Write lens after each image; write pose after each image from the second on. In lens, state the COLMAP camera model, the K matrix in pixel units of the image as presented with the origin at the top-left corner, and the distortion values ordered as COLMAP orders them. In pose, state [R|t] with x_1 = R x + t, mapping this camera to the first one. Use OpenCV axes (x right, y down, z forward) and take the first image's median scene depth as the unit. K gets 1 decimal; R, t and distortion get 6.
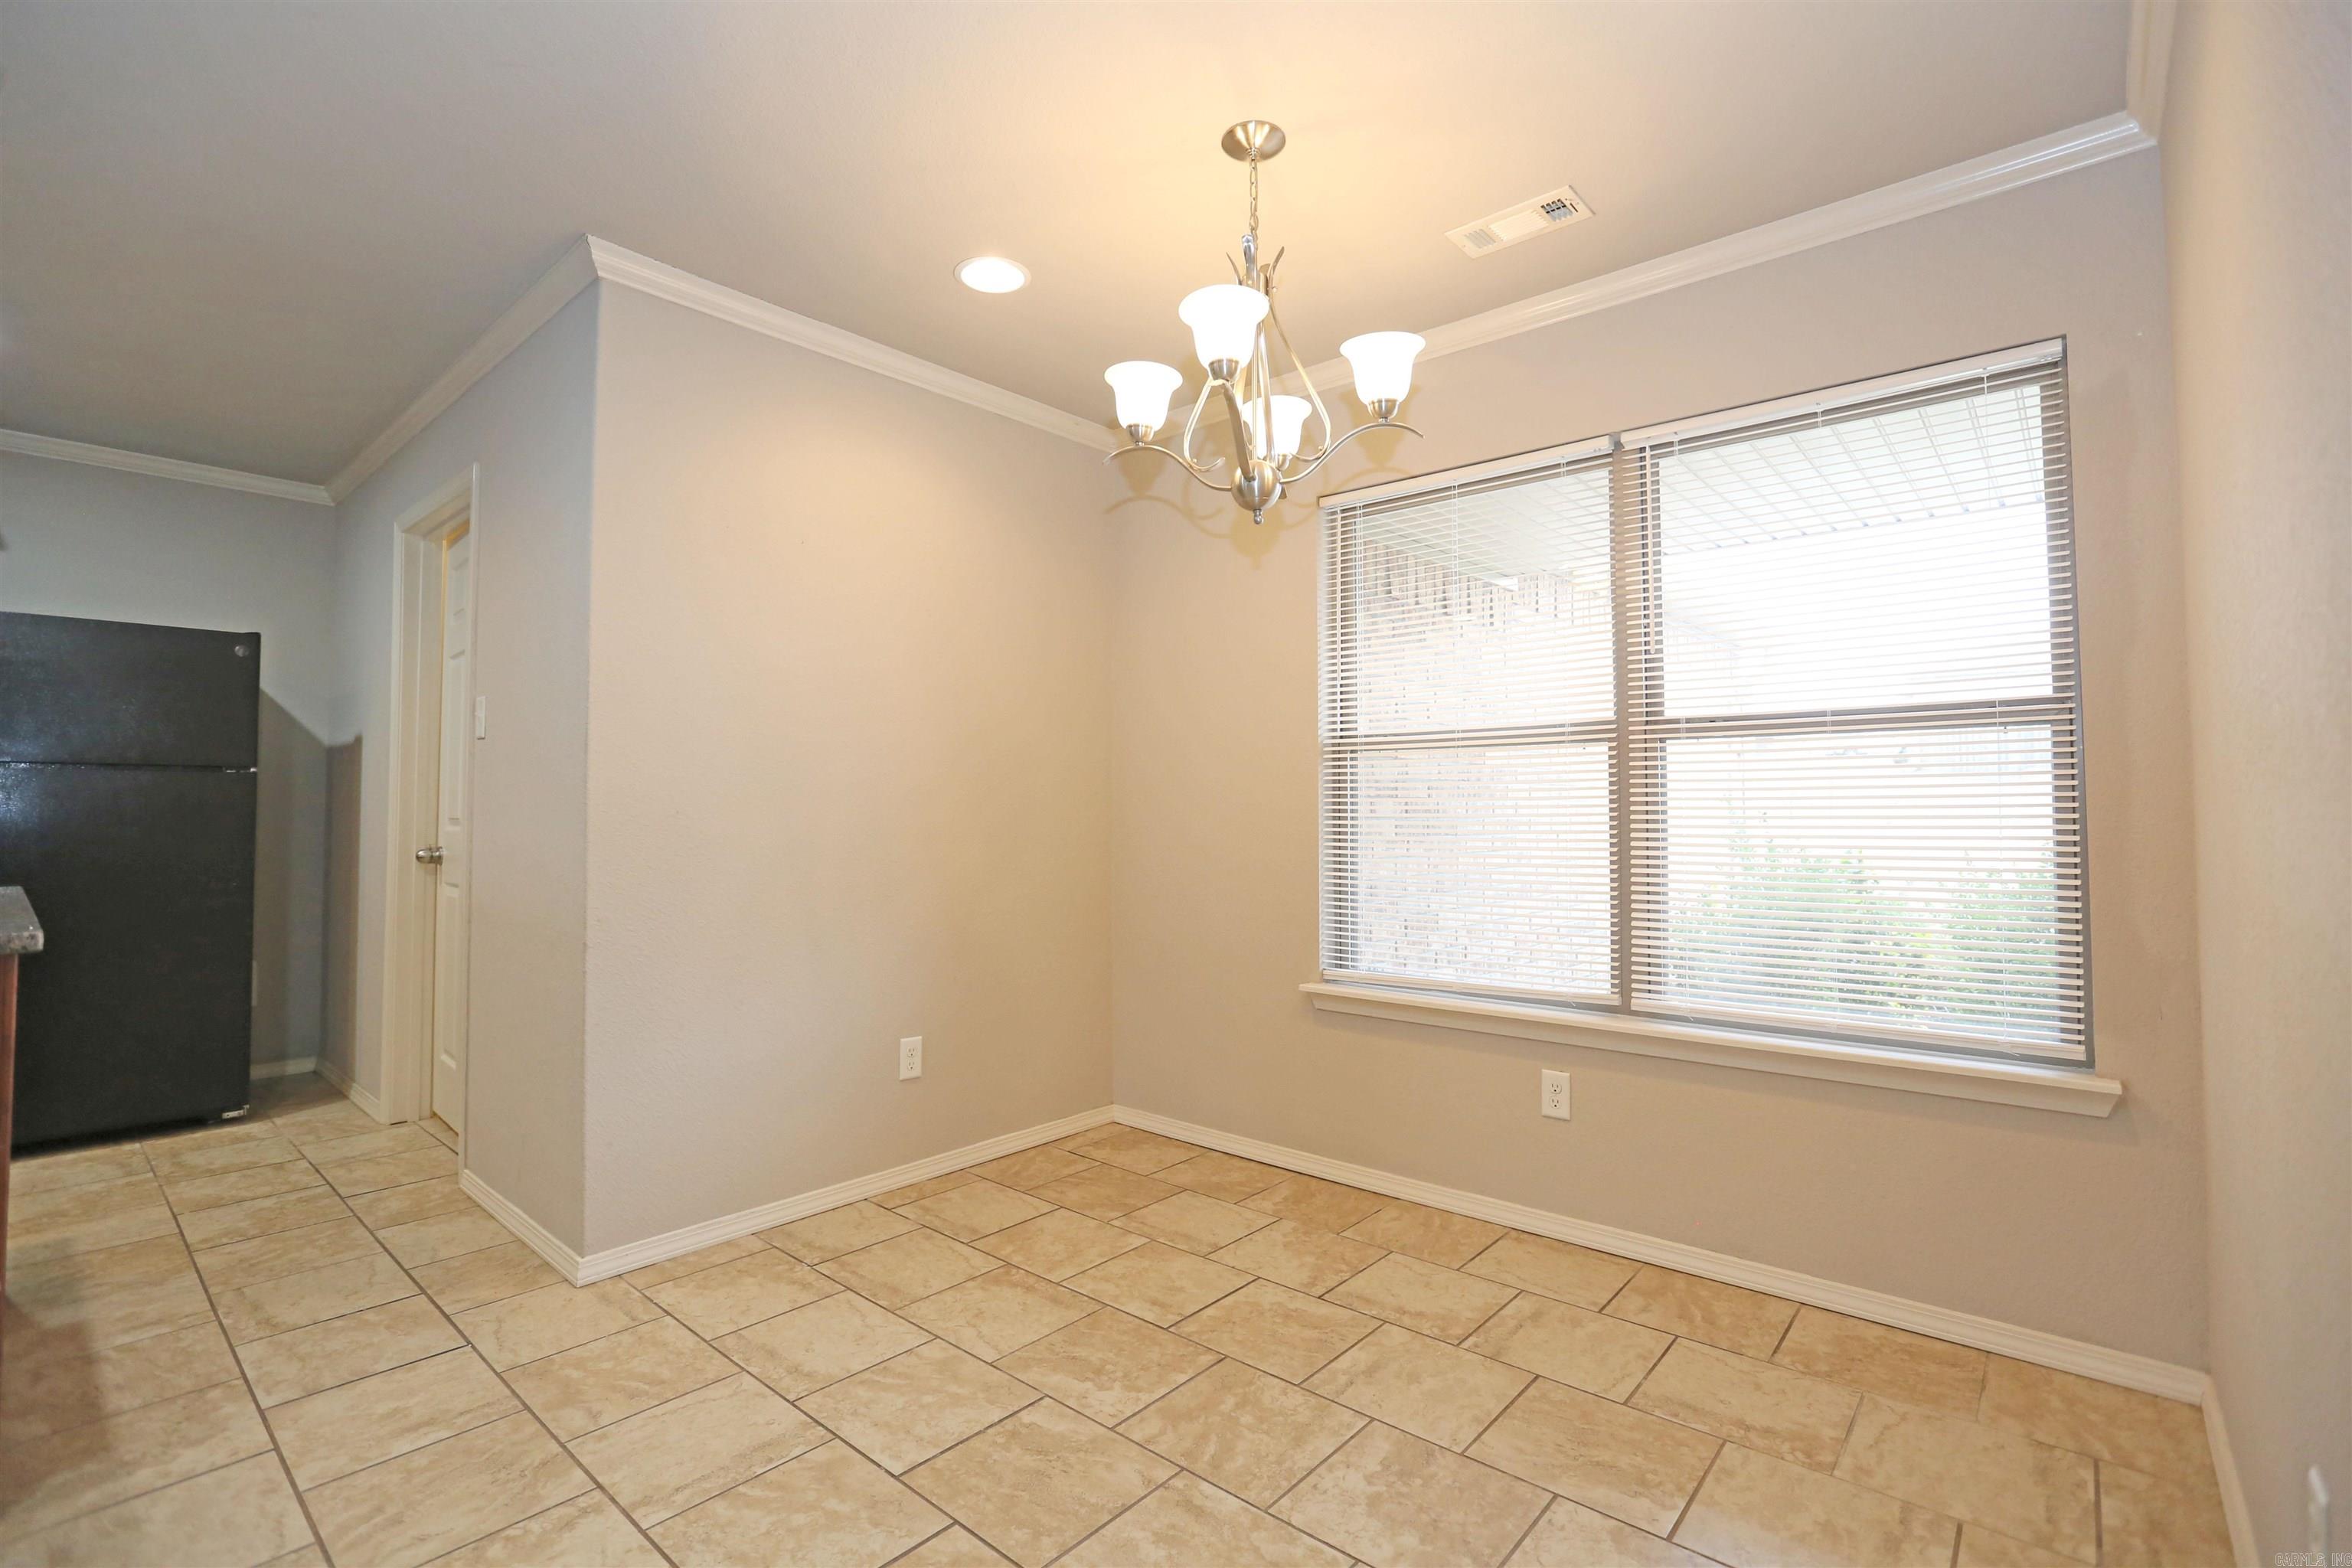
lens RADIAL K [[1063.7, 0, 1166.0], [0, 1063.7, 771.4], [0, 0, 1]] dist [-0.042025, 0.011993]
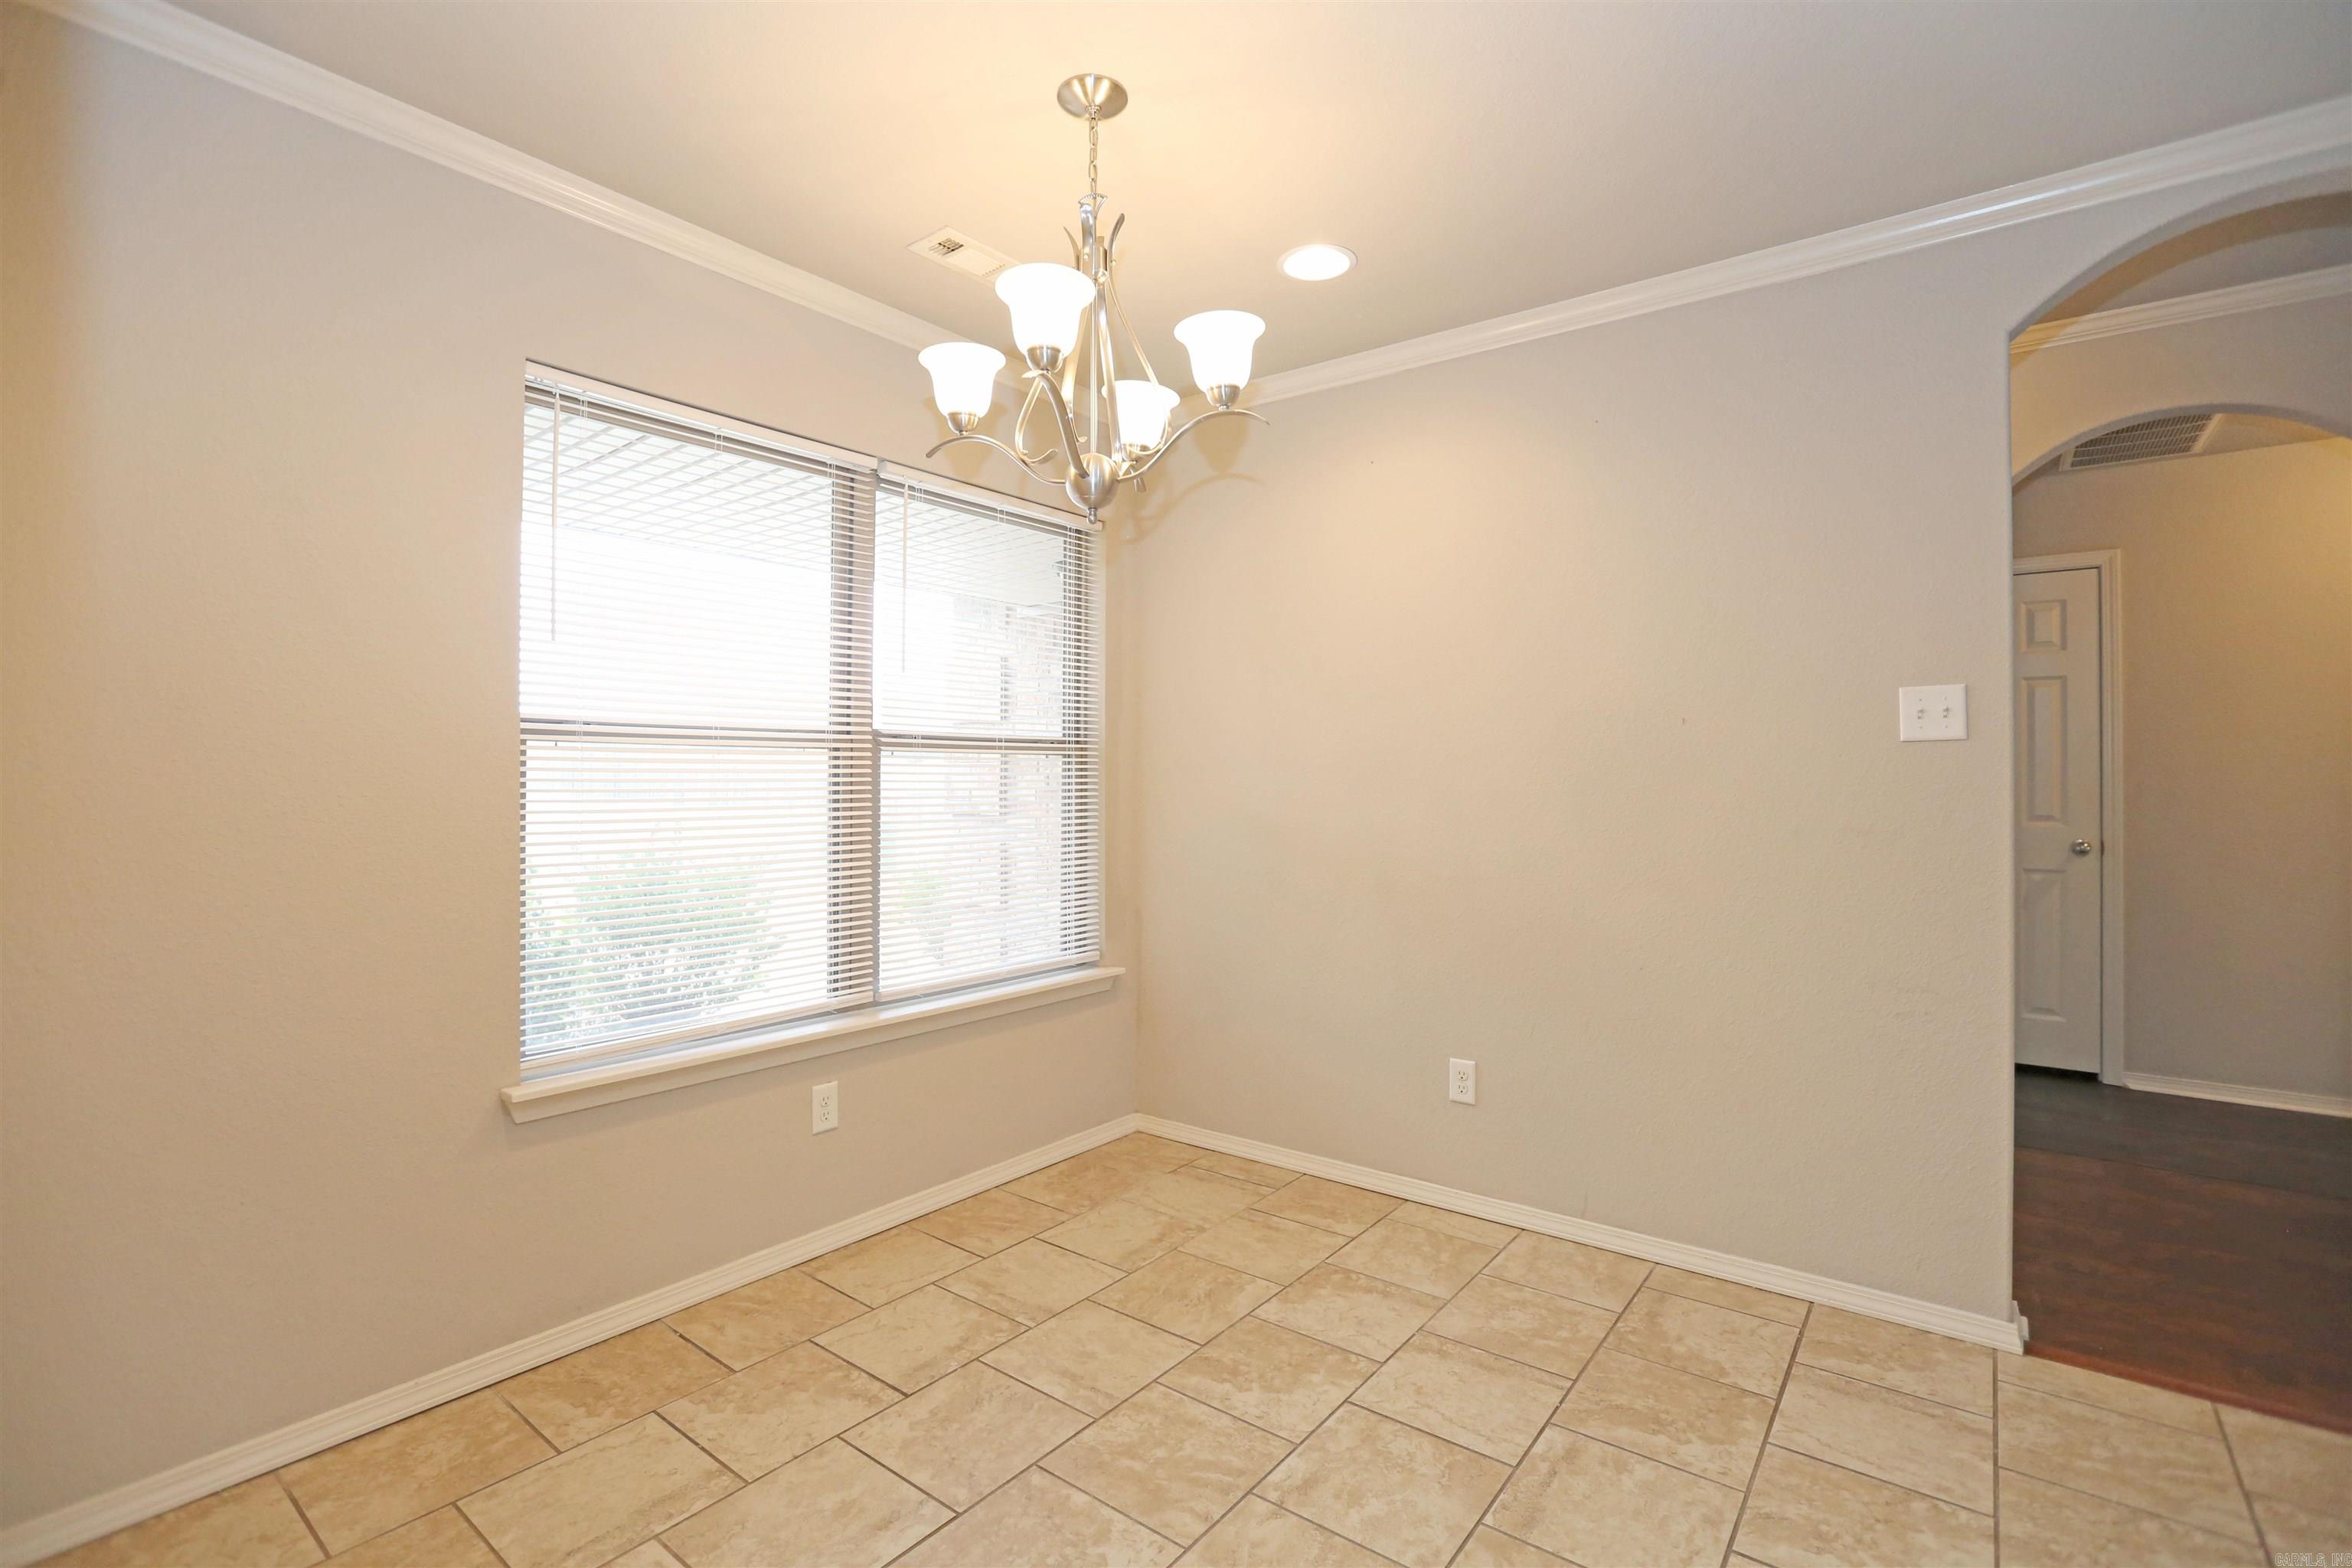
lens RADIAL K [[1063.7, 0, 1179.0], [0, 1063.7, 787.1], [0, 0, 1]] dist [-0.042025, 0.011993]
pose [[-0.061444, -0.008560, 0.998074, -0.688508], [-0.039443, 0.999203, 0.006142, -0.012802], [-0.997331, -0.038990, -0.061733, 0.810877]]
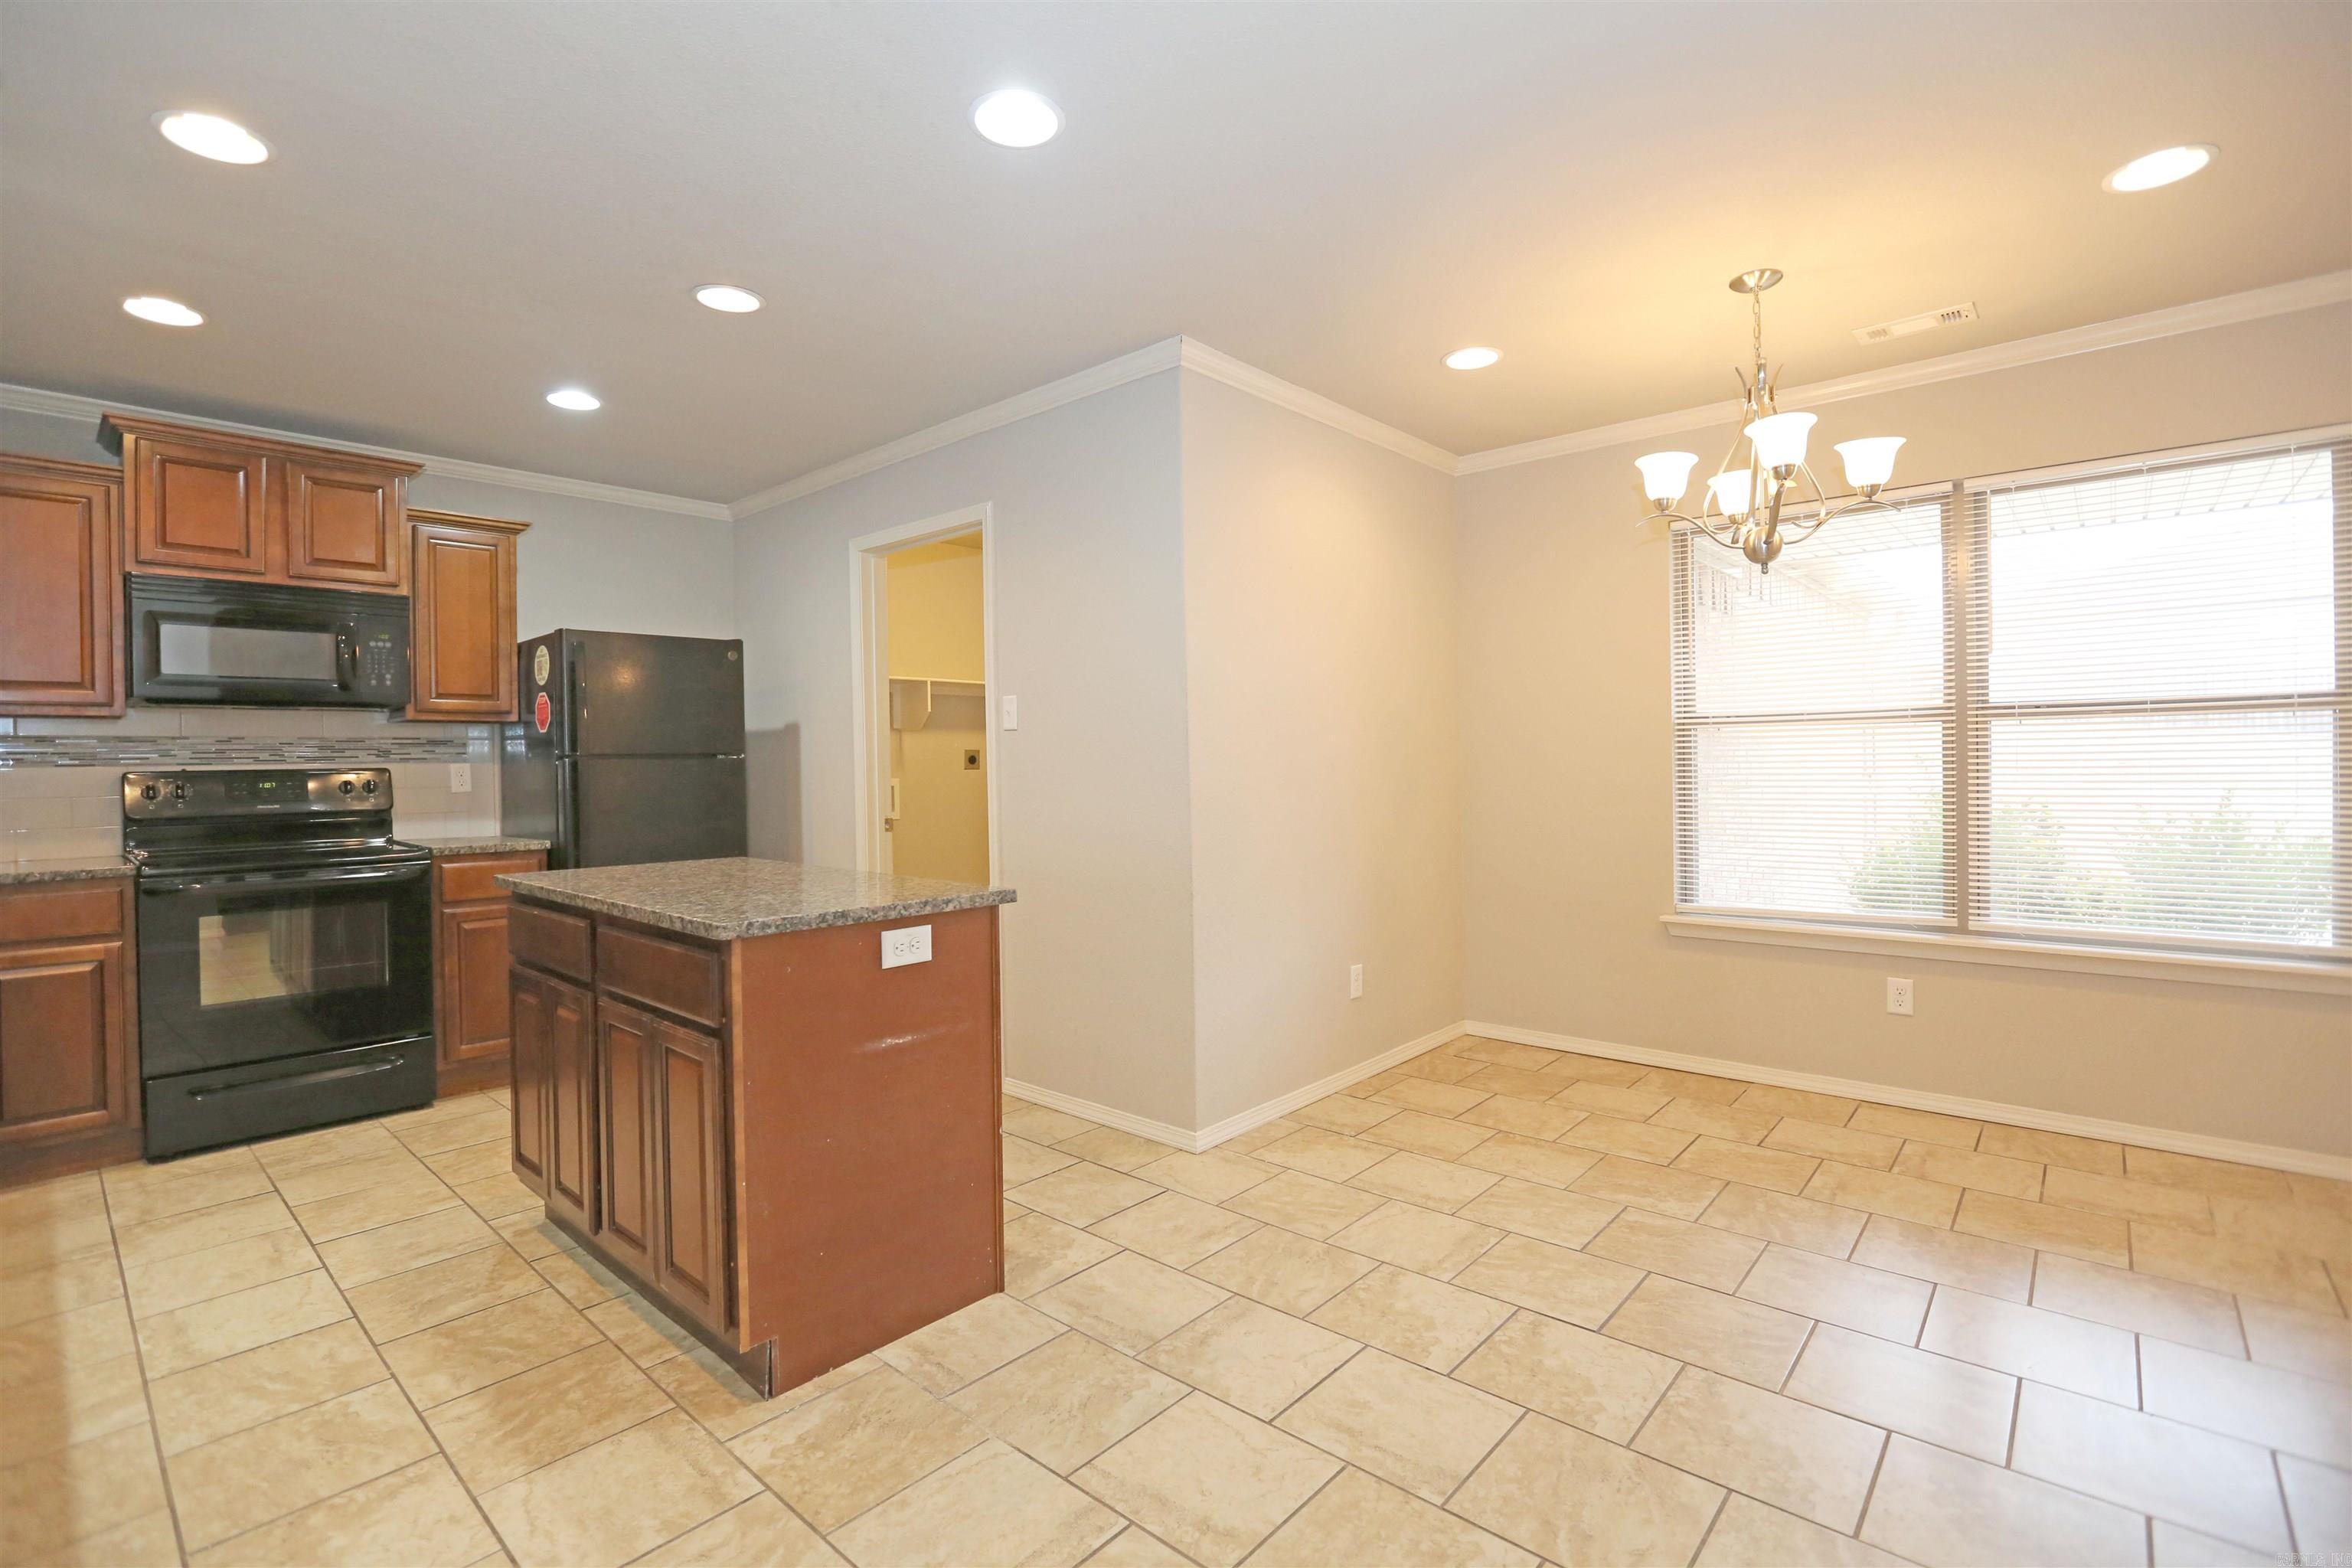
lens RADIAL K [[1063.7, 0, 1165.3], [0, 1063.7, 768.4], [0, 0, 1]] dist [-0.042025, 0.011993]
pose [[0.999772, -0.016359, -0.013729, -0.554391], [0.016942, 0.998912, 0.043459, -0.046834], [0.013003, -0.043681, 0.998961, -0.300473]]
